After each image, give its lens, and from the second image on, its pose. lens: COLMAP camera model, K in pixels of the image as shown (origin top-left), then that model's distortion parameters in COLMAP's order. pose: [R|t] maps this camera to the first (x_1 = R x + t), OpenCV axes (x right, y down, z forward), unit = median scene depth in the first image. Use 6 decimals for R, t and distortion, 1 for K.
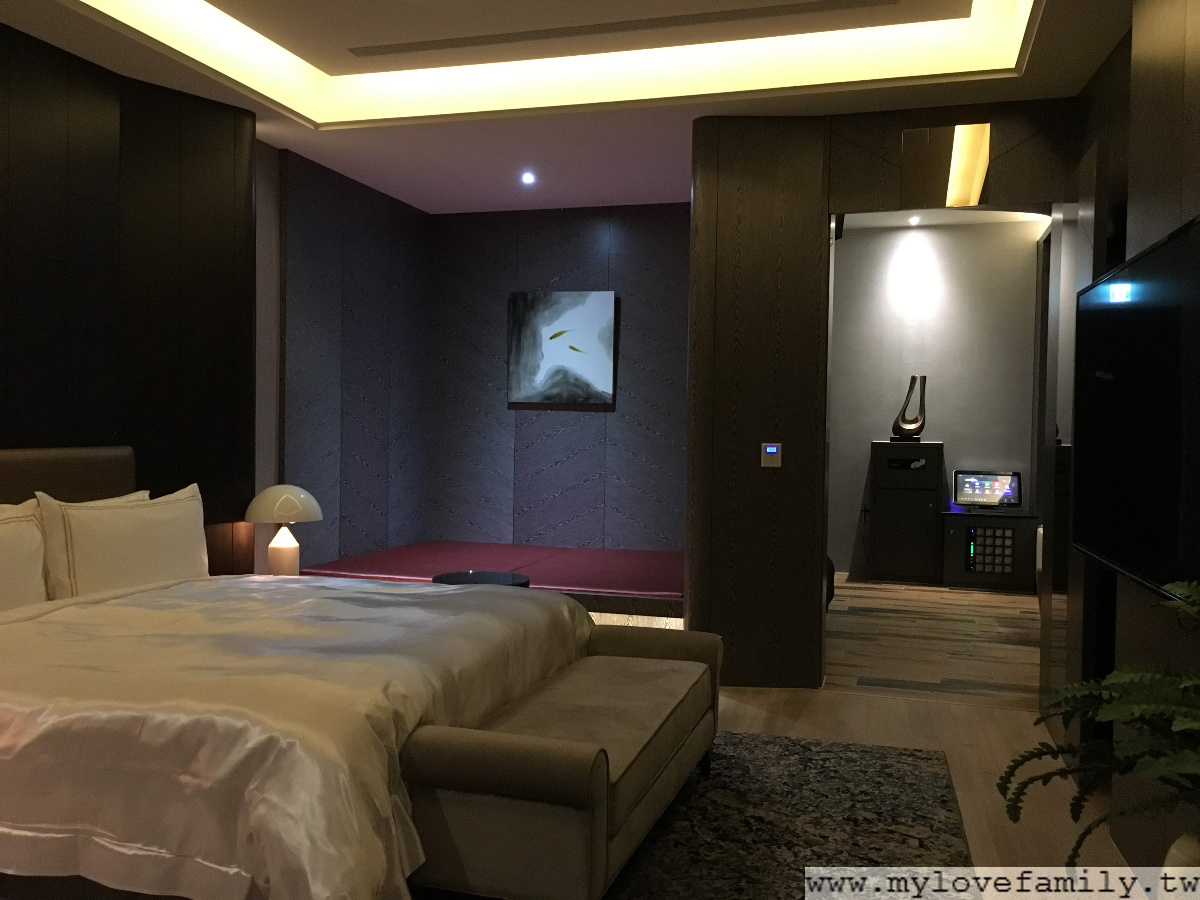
lens RADIAL K [[1005.9, 0, 601.8], [0, 1005.9, 446.3], [0, 0, 1]] dist [0.033578, -0.072137]
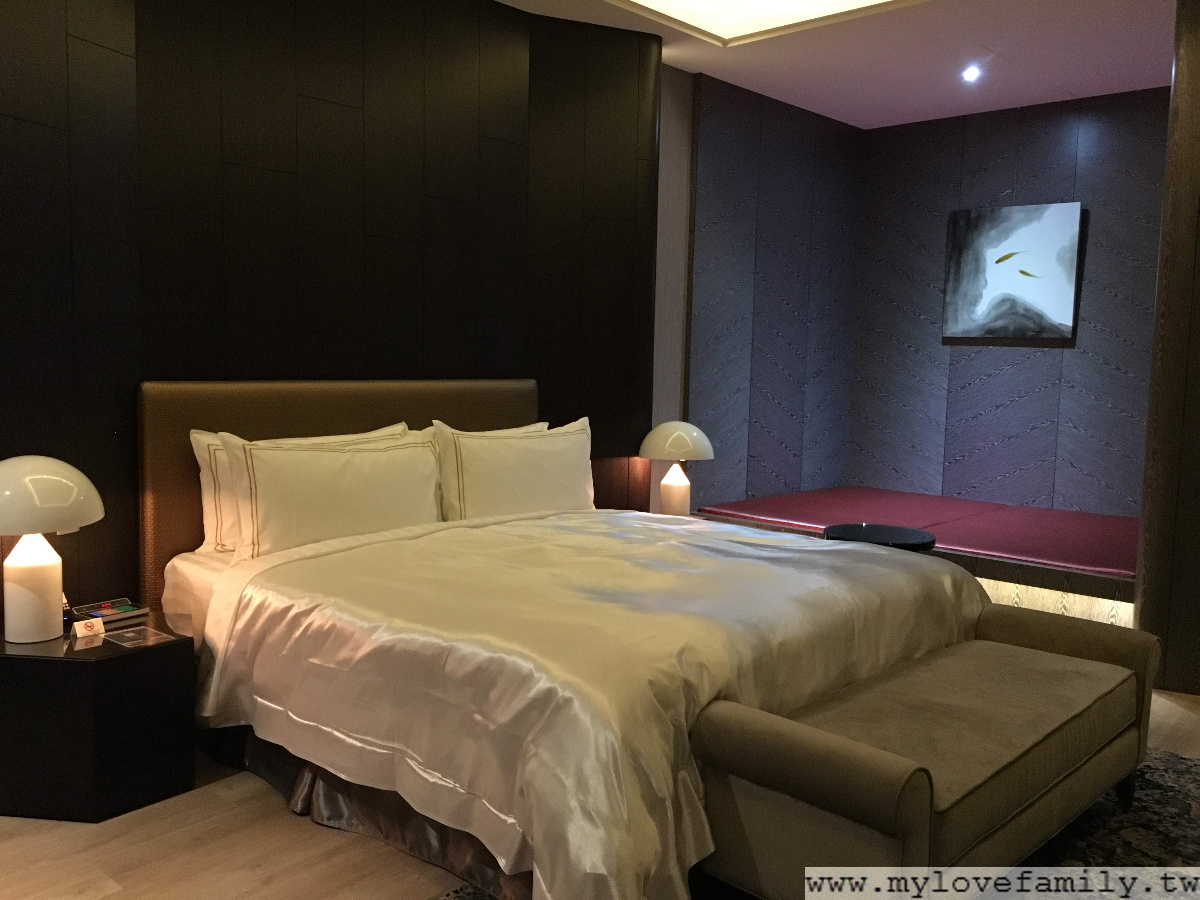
lens RADIAL K [[1005.9, 0, 591.3], [0, 1005.9, 448.0], [0, 0, 1]] dist [0.033578, -0.072137]
pose [[0.889906, 0.046196, -0.453798, 0.073688], [-0.017776, 0.997615, 0.066697, 0.000404], [0.455797, -0.051287, 0.888605, 0.117813]]
